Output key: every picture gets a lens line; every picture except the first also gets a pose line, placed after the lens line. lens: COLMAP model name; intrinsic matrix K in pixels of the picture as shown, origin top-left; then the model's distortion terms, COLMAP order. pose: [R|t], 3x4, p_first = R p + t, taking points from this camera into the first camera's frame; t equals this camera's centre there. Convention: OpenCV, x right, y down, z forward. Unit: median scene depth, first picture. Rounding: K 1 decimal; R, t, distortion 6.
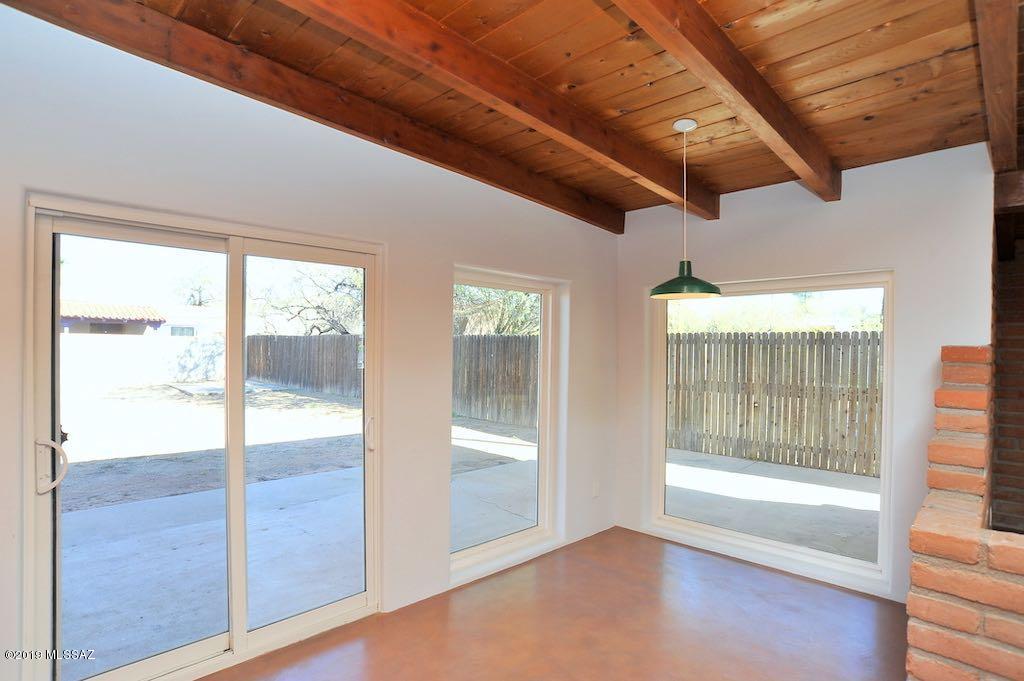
lens RADIAL K [[519.3, 0, 514.5], [0, 519.3, 347.8], [0, 0, 1]] dist [-0.015724, 0.004107]
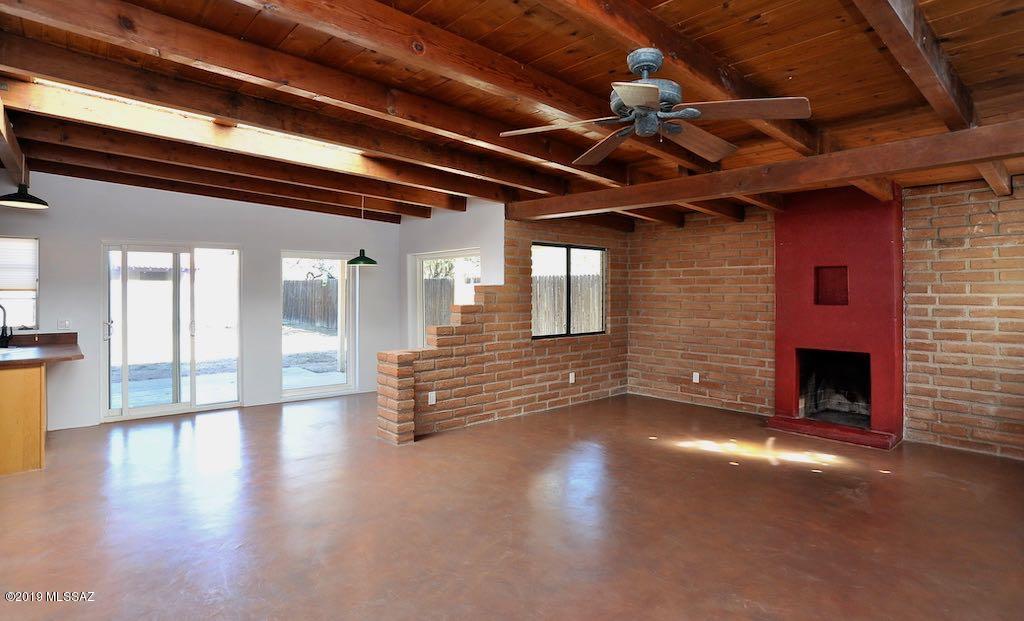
lens RADIAL K [[546.1, 0, 513.6], [0, 546.1, 273.6], [0, 0, 1]] dist [-0.075854, 0.029643]
pose [[0.995009, -0.015794, -0.098527, 1.580313], [0.013300, 0.999576, -0.025920, 0.007819], [0.098895, 0.024480, 0.994797, -1.642465]]
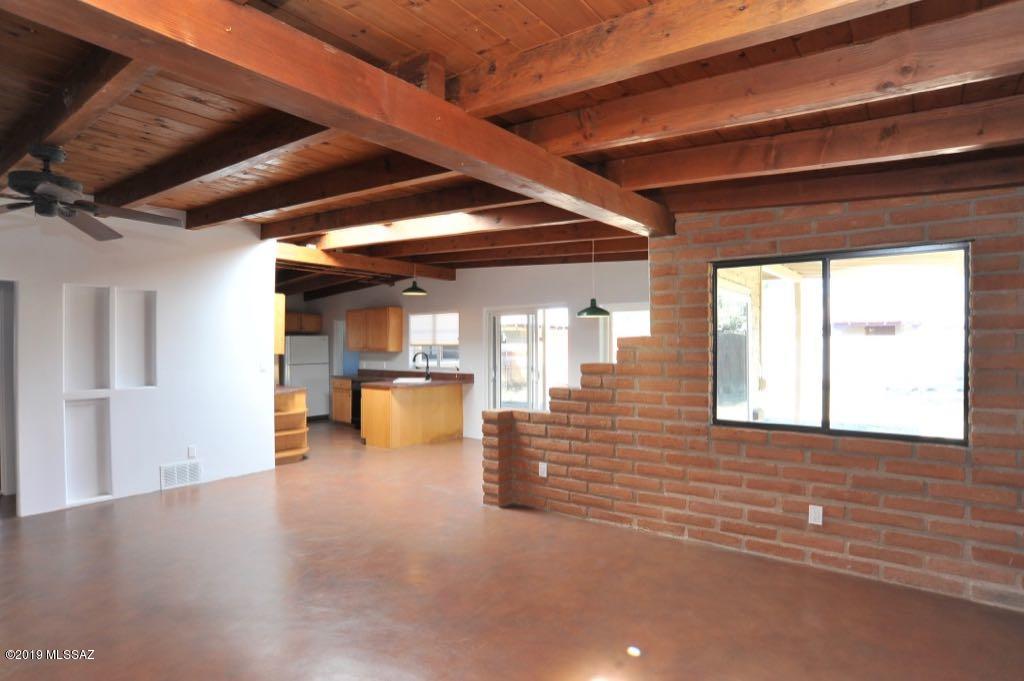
lens RADIAL K [[556.3, 0, 499.3], [0, 556.3, 347.4], [0, 0, 1]] dist [-0.033611, 0.002877]
pose [[0.087299, -0.010154, -0.996130, 3.212927], [0.006821, 0.999931, -0.009595, 0.050898], [0.996159, -0.005957, 0.087362, 0.585043]]
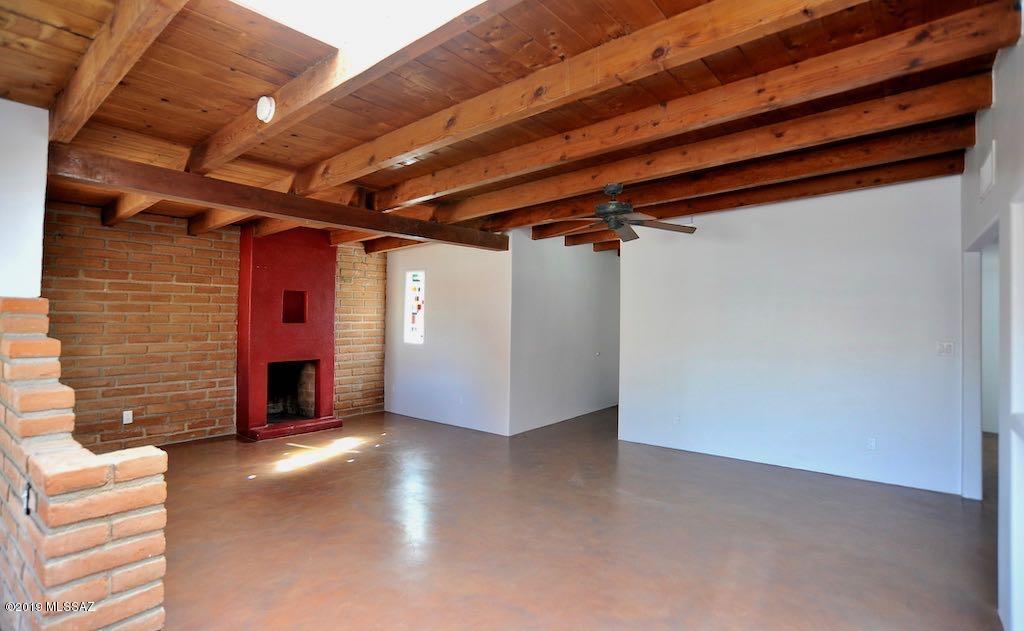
lens RADIAL K [[528.0, 0, 485.9], [0, 528.0, 298.2], [0, 0, 1]] dist [-0.027111, 0.008020]
pose [[-0.058047, 0.014151, 0.998214, -0.280280], [-0.019666, 0.999689, -0.015316, -0.006163], [-0.998120, -0.020520, -0.057750, 0.155279]]
